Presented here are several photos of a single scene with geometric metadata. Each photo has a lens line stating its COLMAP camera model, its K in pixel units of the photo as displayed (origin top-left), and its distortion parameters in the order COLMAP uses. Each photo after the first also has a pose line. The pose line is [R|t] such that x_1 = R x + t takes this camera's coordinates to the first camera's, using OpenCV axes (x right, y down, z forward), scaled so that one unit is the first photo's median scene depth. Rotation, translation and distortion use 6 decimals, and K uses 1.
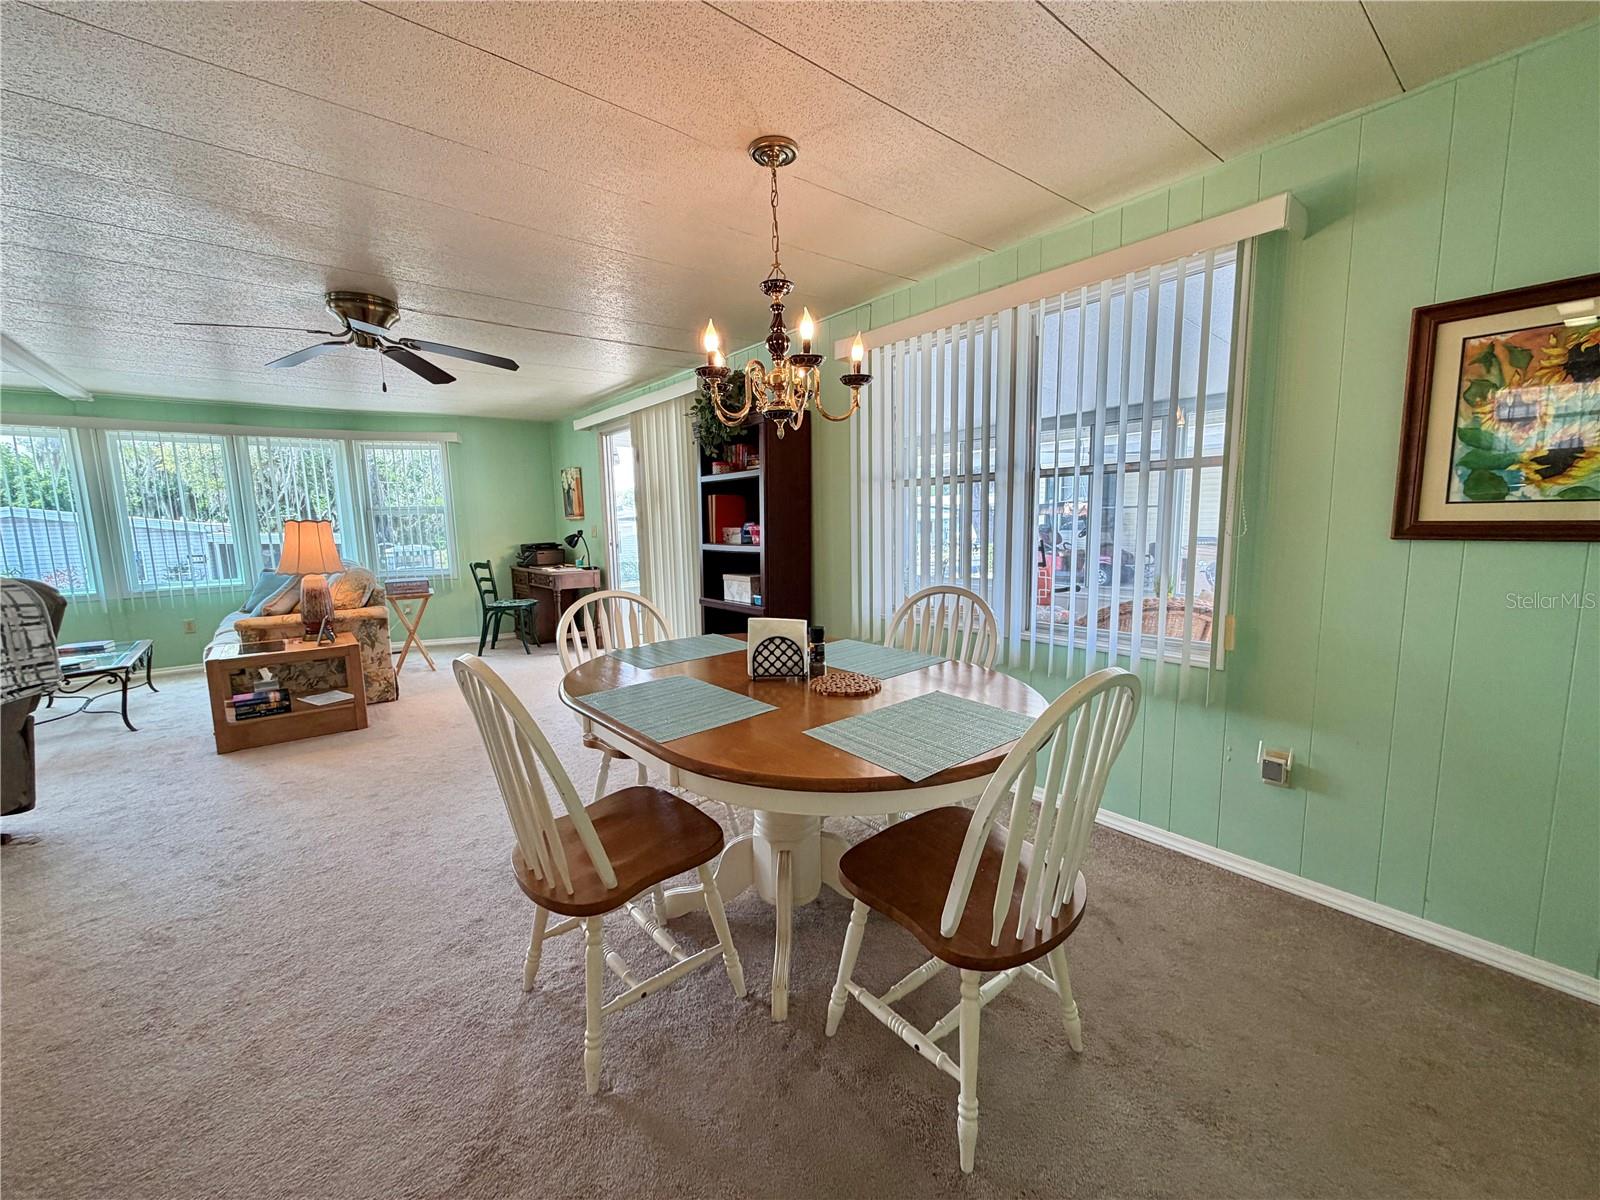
lens RADIAL K [[637.4, 0, 799.1], [0, 637.4, 603.6], [0, 0, 1]] dist [0.000527, -0.000116]
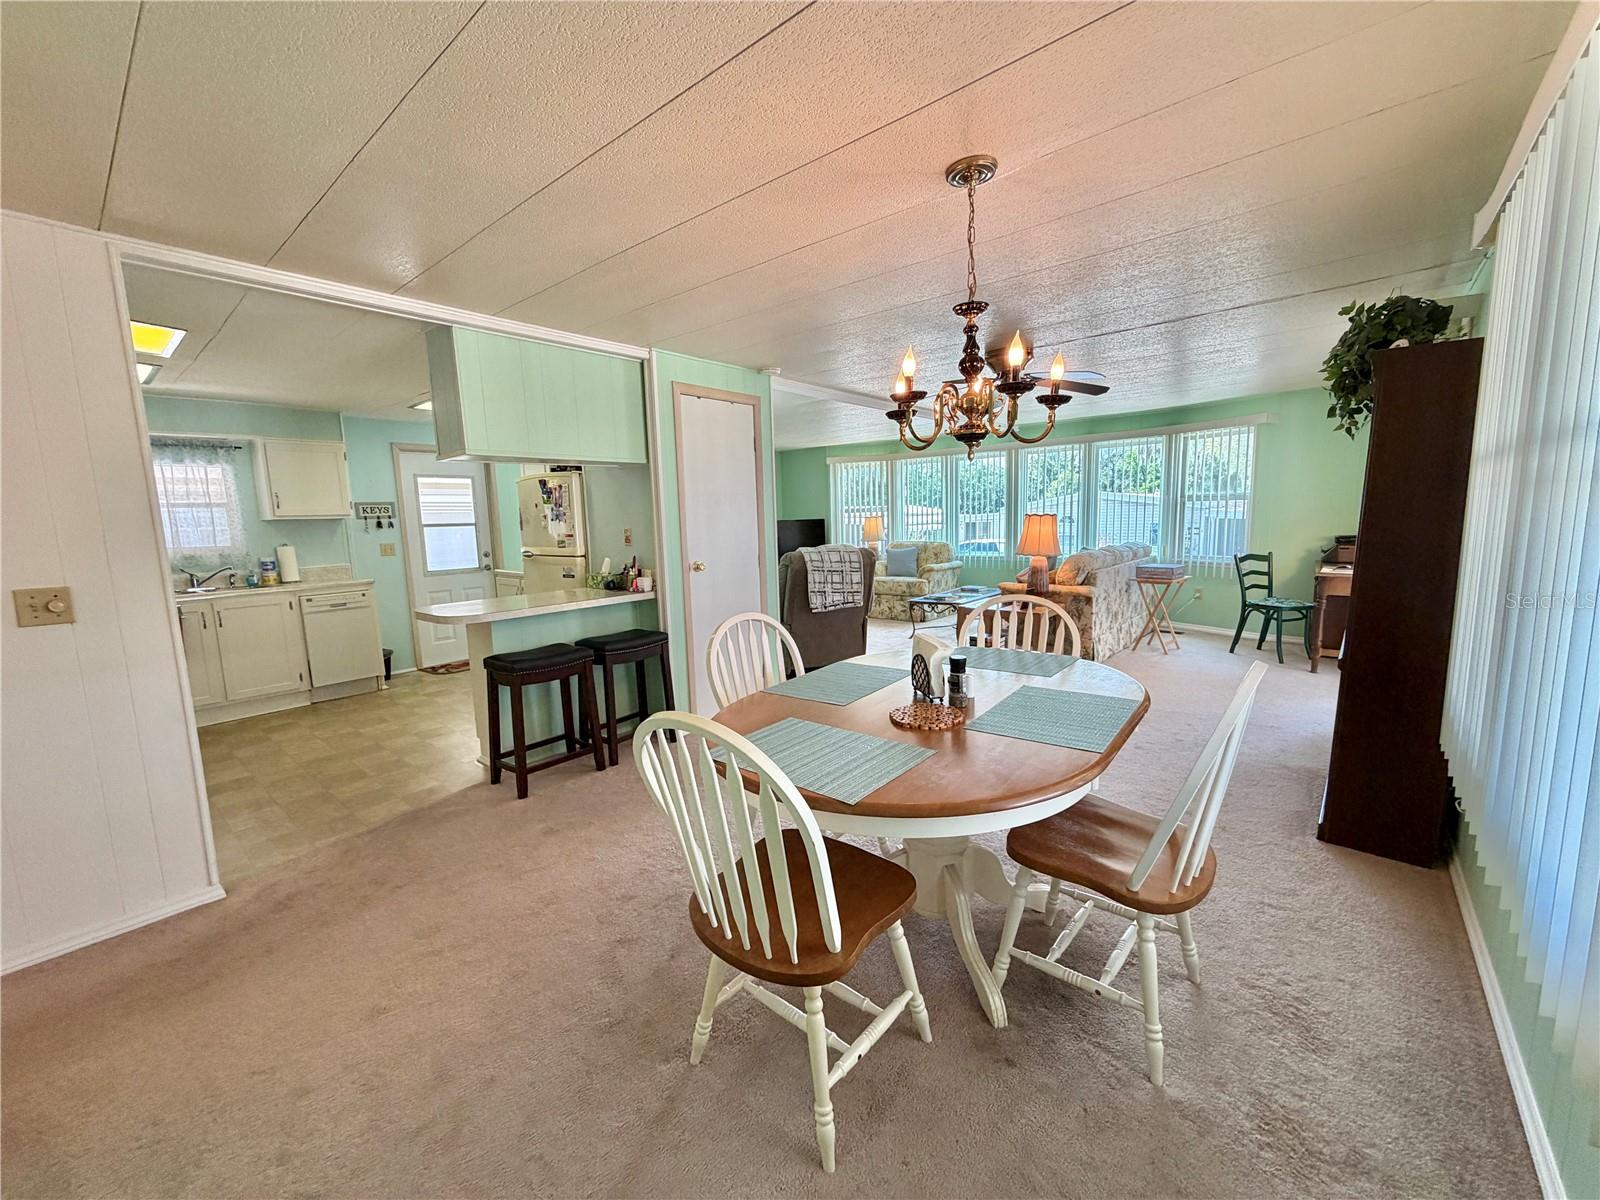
lens RADIAL K [[637.4, 0, 797.5], [0, 637.4, 602.8], [0, 0, 1]] dist [0.000527, -0.000116]
pose [[0.185092, 0.149152, -0.971336, 0.551043], [-0.107539, 0.985553, 0.130843, -0.087414], [0.976819, 0.080238, 0.198458, 0.342021]]
